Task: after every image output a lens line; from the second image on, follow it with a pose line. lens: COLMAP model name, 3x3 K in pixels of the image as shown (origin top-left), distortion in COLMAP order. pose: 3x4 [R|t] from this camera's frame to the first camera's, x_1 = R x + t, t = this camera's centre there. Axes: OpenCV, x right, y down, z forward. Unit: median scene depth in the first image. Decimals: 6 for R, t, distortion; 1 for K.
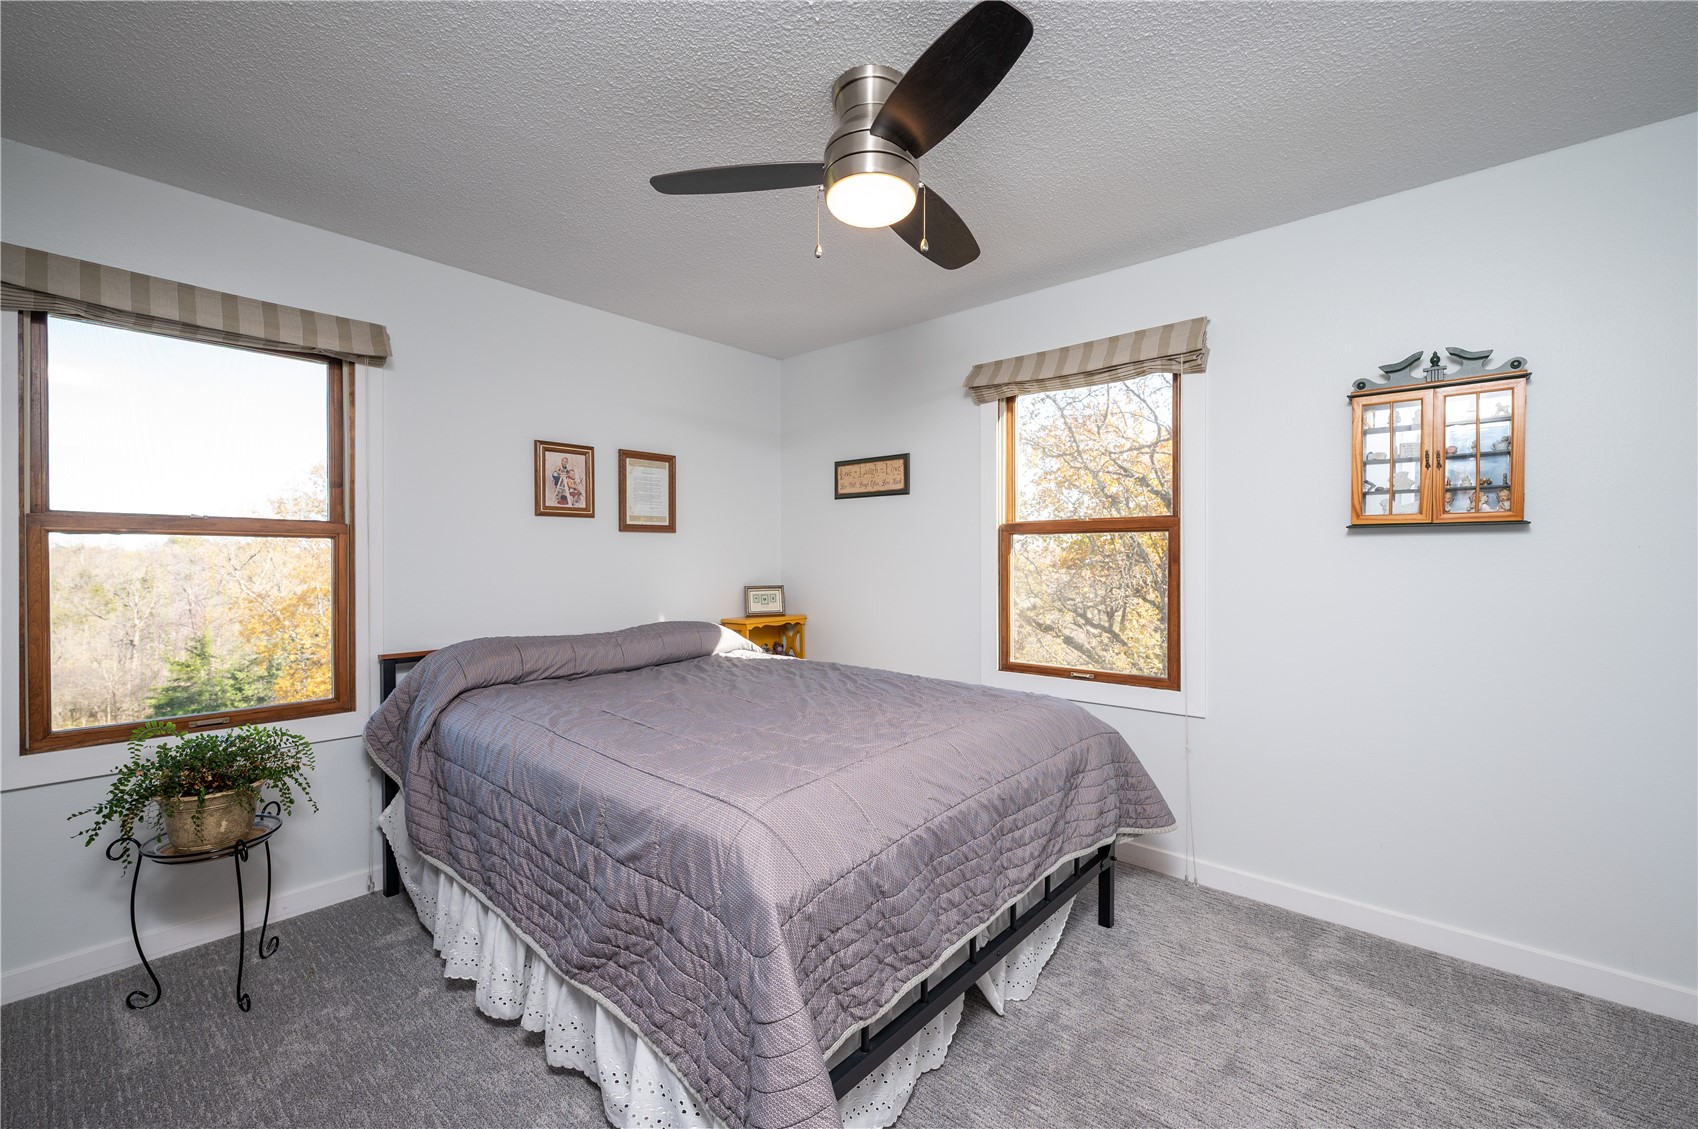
lens RADIAL K [[694.3, 0, 840.7], [0, 694.3, 564.3], [0, 0, 1]] dist [-0.000441, -0.000011]
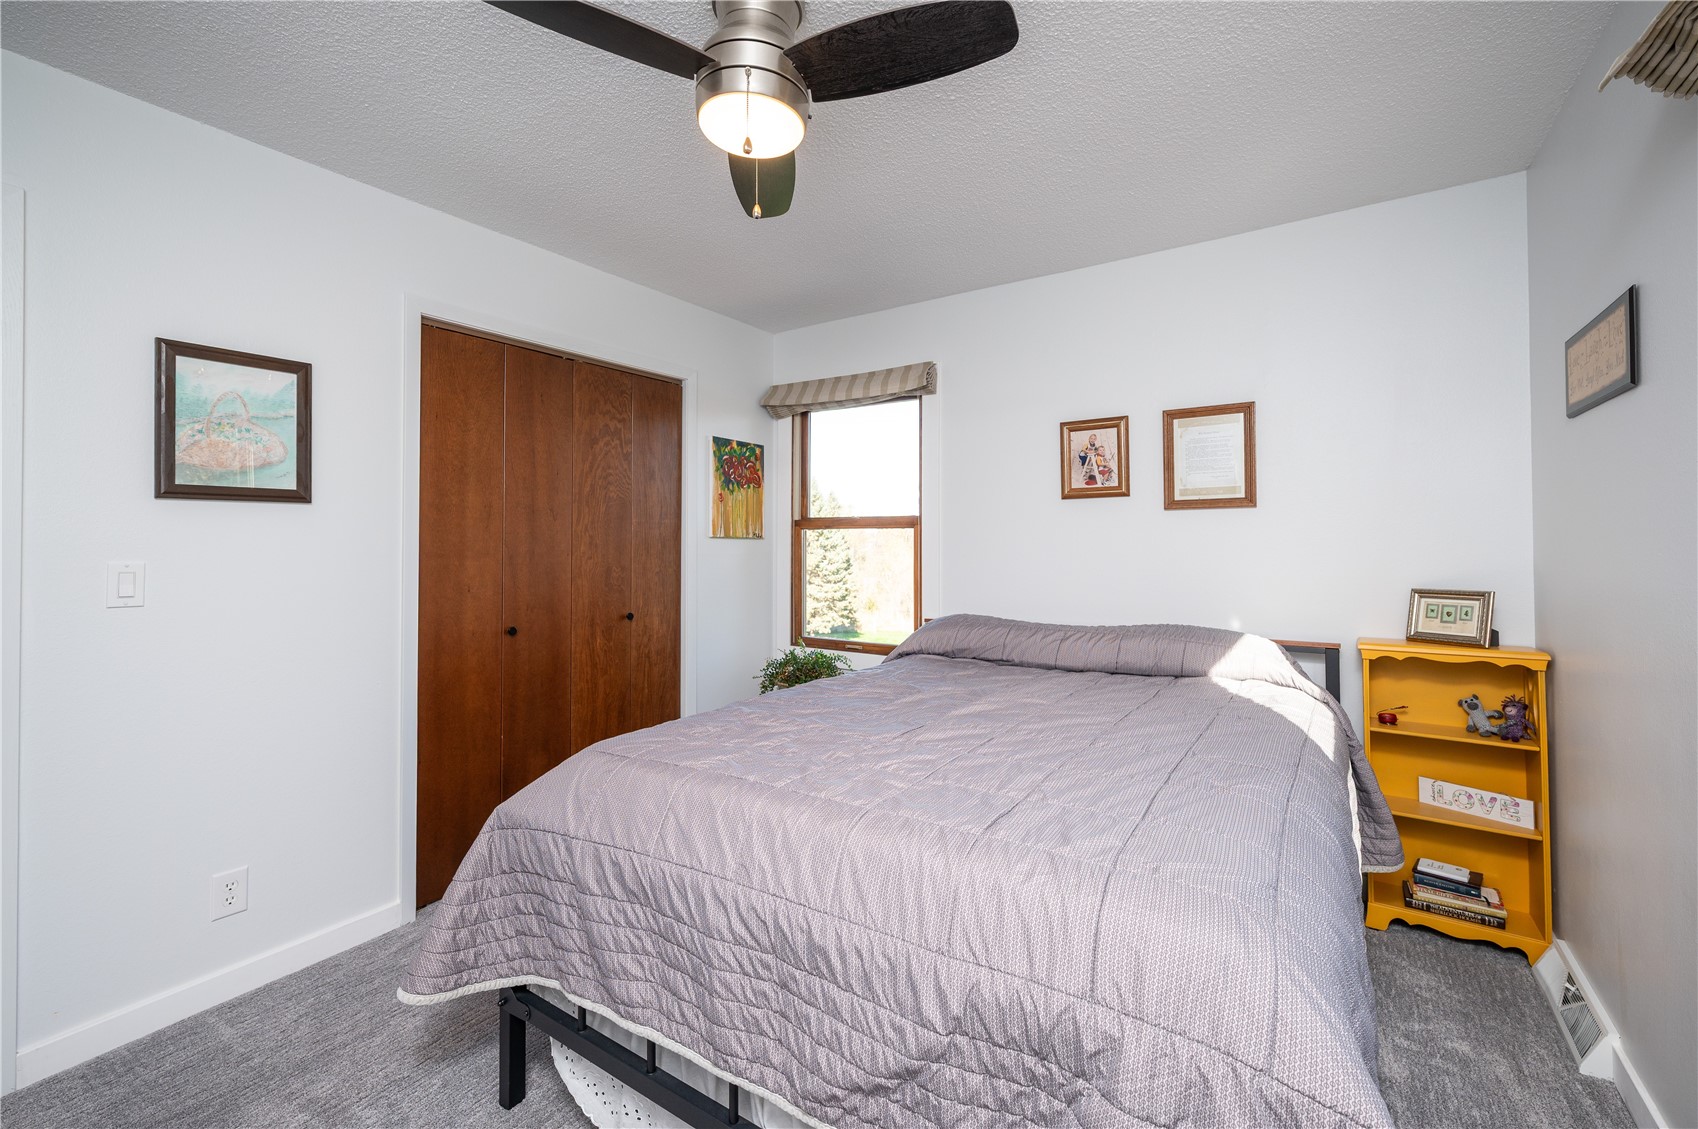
lens RADIAL K [[694.3, 0, 844.1], [0, 694.3, 547.2], [0, 0, 1]] dist [-0.000441, -0.000011]
pose [[0.146663, 0.004019, -0.989178, 0.472308], [-0.005098, 0.999982, 0.003308, -0.003865], [0.989173, 0.004557, 0.146681, 0.532524]]
